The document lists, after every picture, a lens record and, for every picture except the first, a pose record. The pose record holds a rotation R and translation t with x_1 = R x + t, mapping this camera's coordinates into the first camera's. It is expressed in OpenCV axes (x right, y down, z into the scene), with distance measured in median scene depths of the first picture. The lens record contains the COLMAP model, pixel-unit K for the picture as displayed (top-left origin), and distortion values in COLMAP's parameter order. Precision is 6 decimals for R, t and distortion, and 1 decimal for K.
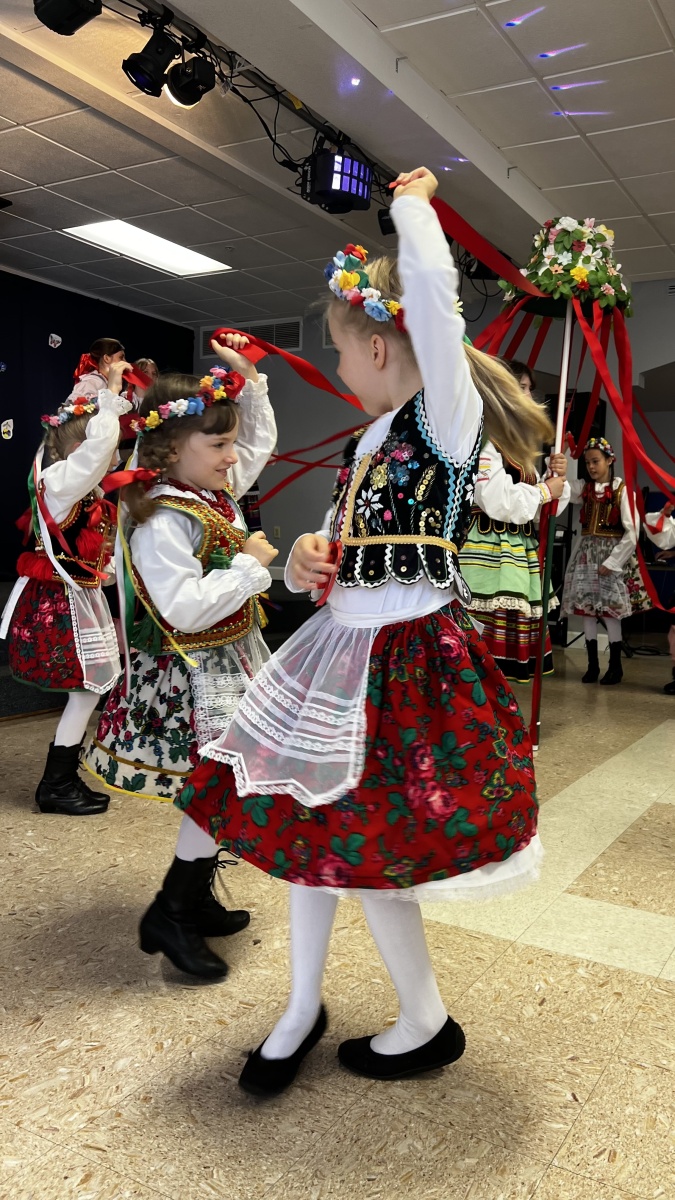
lens RADIAL K [[907.8, 0, 445.0], [0, 907.8, 597.5], [0, 0, 1]] dist [0.038166, -0.046671]
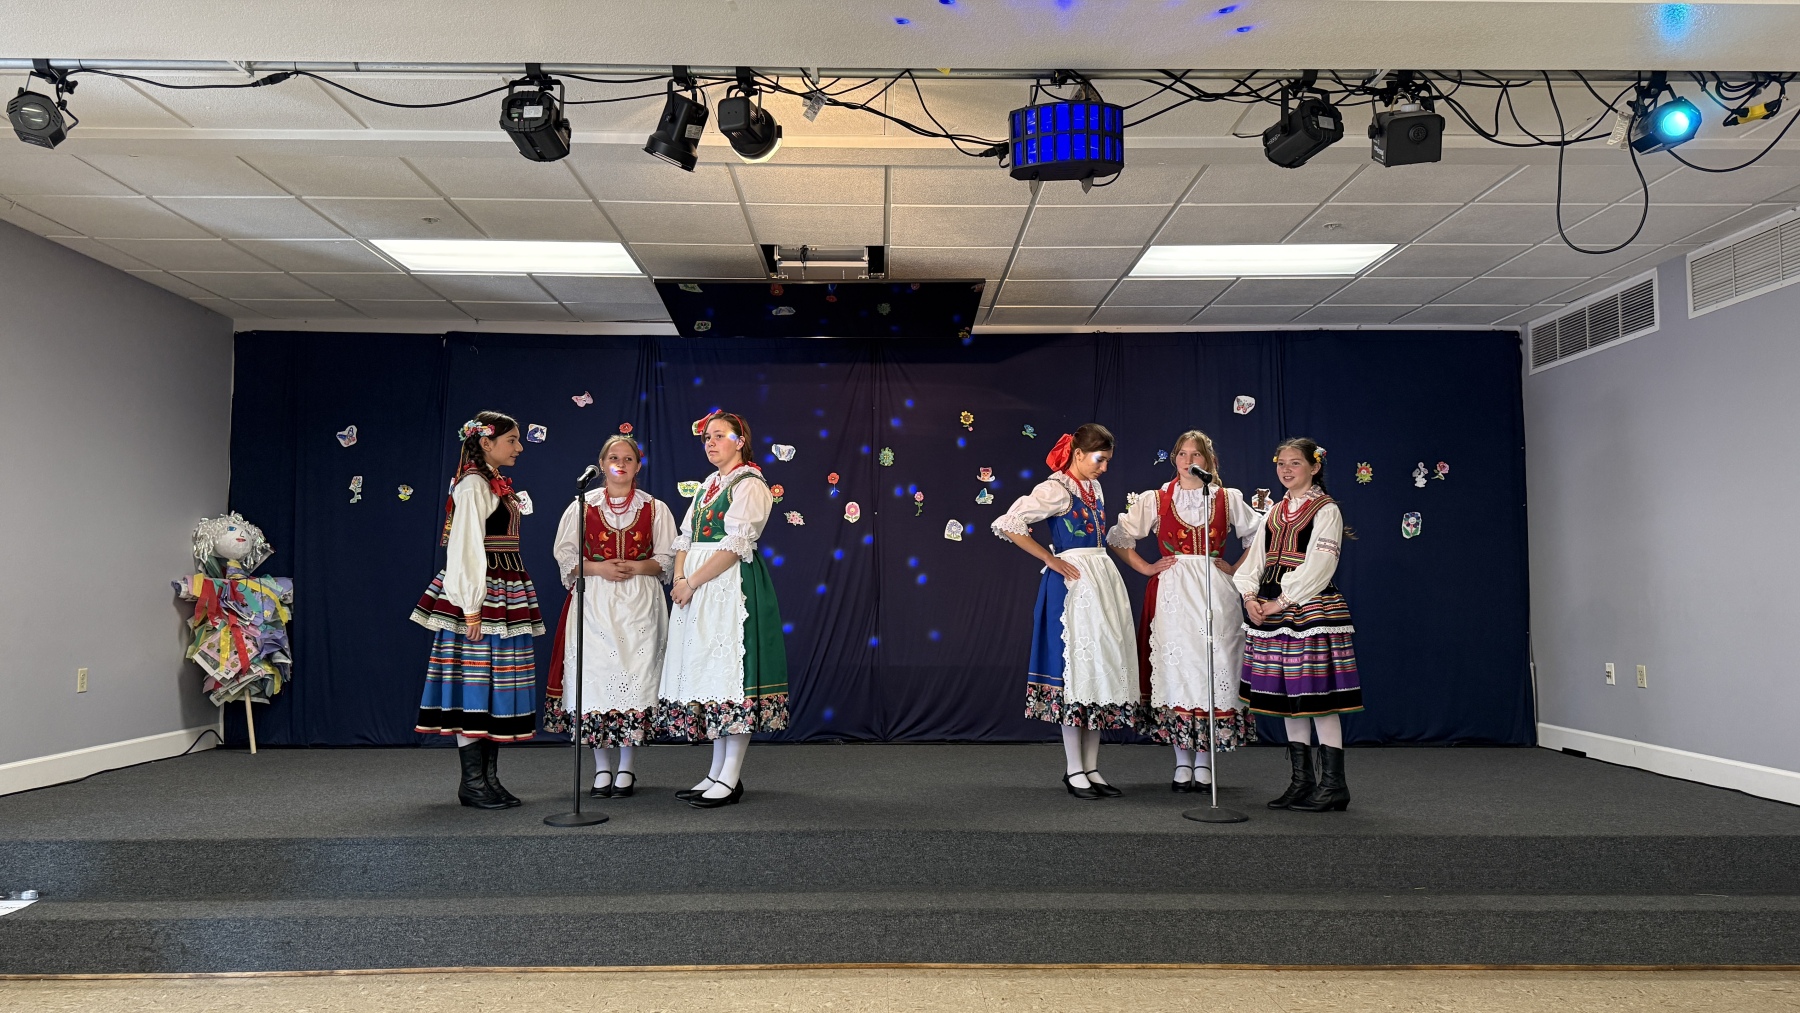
lens RADIAL K [[1260.0, 0, 899.0], [0, 1260.0, 525.2], [0, 0, 1]] dist [0.048616, -0.048182]
pose [[0.467073, -0.080506, -0.880546, 0.685578], [-0.040331, 0.992870, -0.112168, -0.149499], [0.883298, 0.087904, 0.460496, 0.713247]]
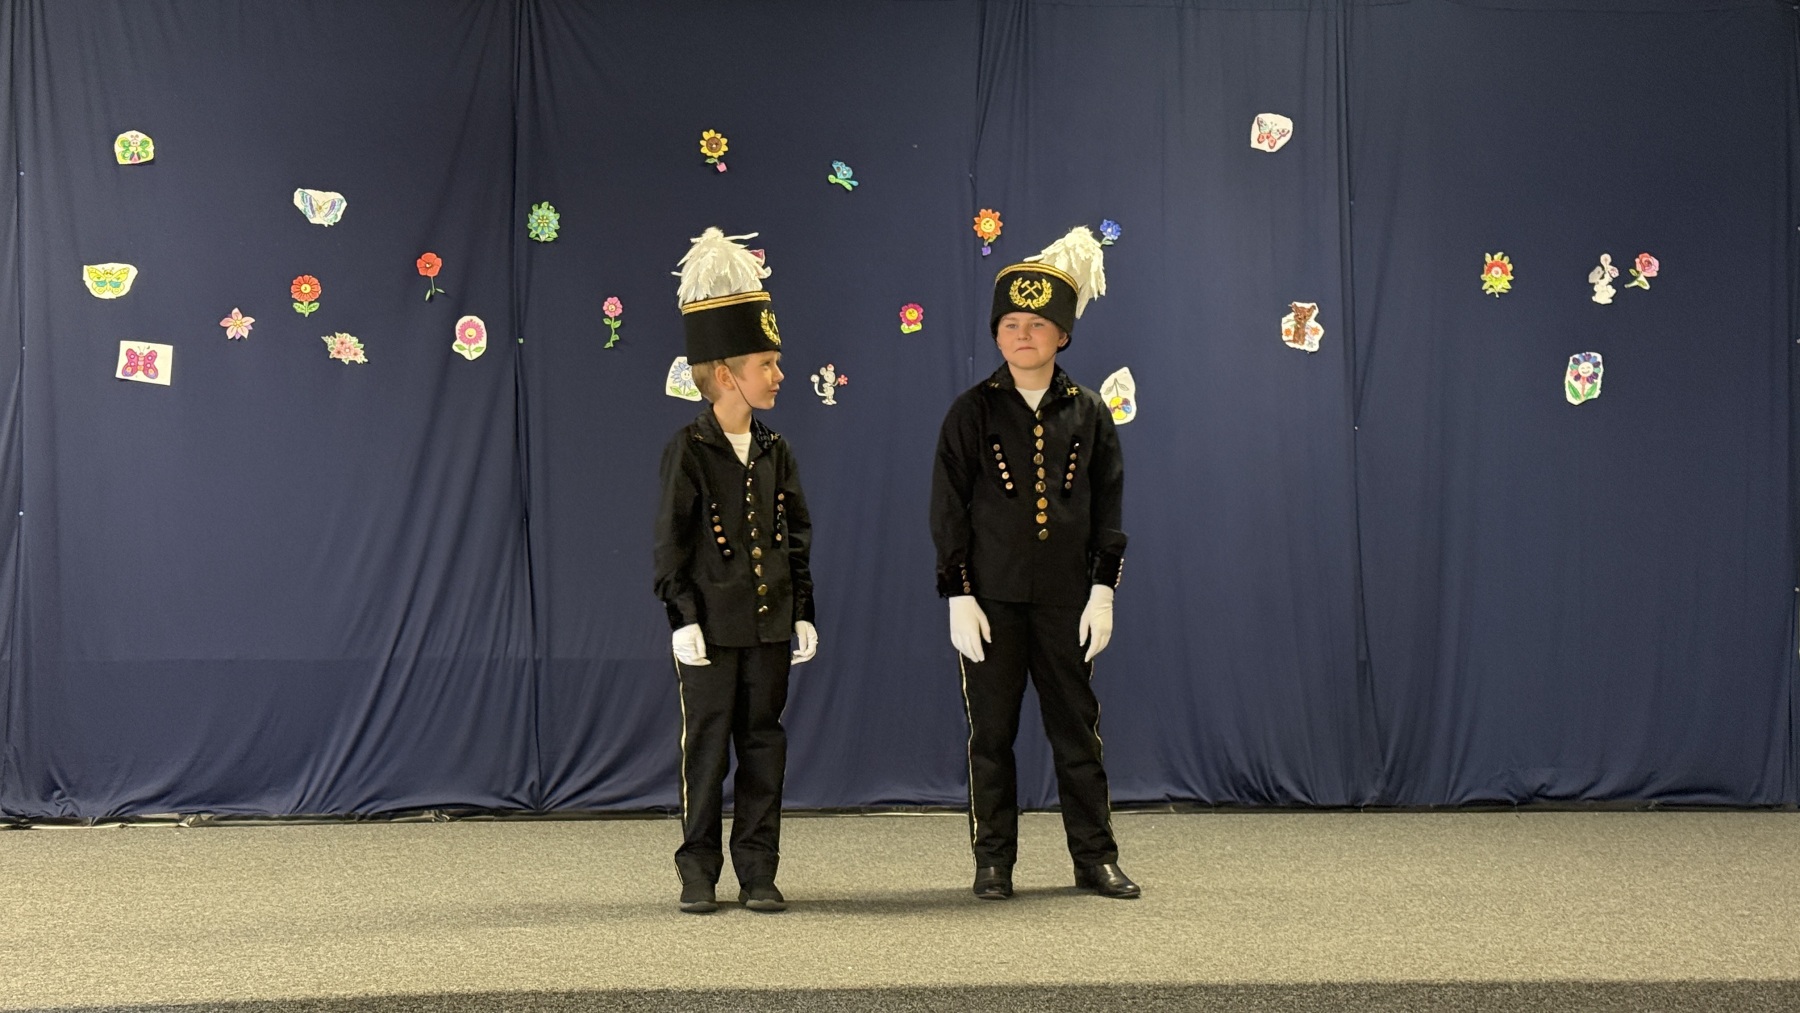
lens RADIAL K [[2501.0, 0, 899.5], [0, 2501.0, 540.9], [0, 0, 1]] dist [0.113418, 0.000000]
pose [[0.576516, -0.024965, -0.816704, 0.627658], [-0.037886, 0.997641, -0.057240, -0.139269], [0.816207, 0.063942, 0.574210, 0.752231]]
